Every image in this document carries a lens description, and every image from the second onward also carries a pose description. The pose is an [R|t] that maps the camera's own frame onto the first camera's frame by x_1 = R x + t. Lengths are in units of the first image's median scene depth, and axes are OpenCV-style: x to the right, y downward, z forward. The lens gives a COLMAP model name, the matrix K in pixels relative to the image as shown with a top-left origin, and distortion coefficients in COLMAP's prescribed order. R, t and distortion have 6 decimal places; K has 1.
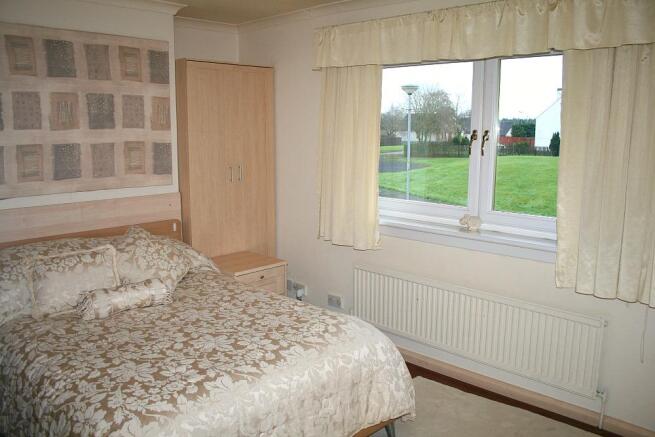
lens RADIAL K [[544.0, 0, 327.5], [0, 544.0, 218.5], [0, 0, 1]] dist [-0.110736, 0.003758]
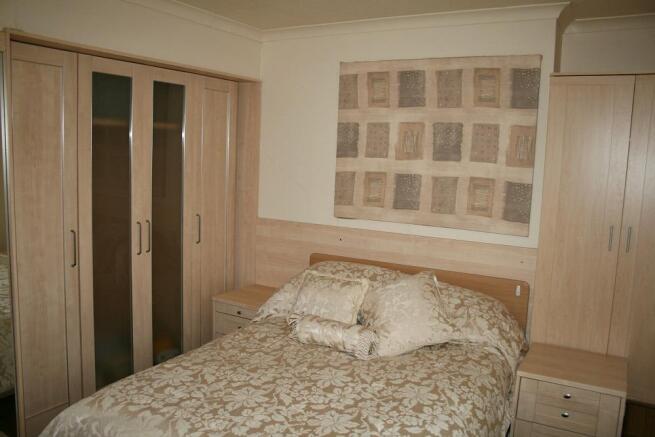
lens RADIAL K [[558.7, 0, 327.6], [0, 558.7, 191.0], [0, 0, 1]] dist [-0.041420, -0.002149]
pose [[0.244152, 0.067046, -0.967417, 0.470222], [-0.198952, 0.979849, 0.017697, -0.097355], [0.949109, 0.188149, 0.252571, 0.590439]]
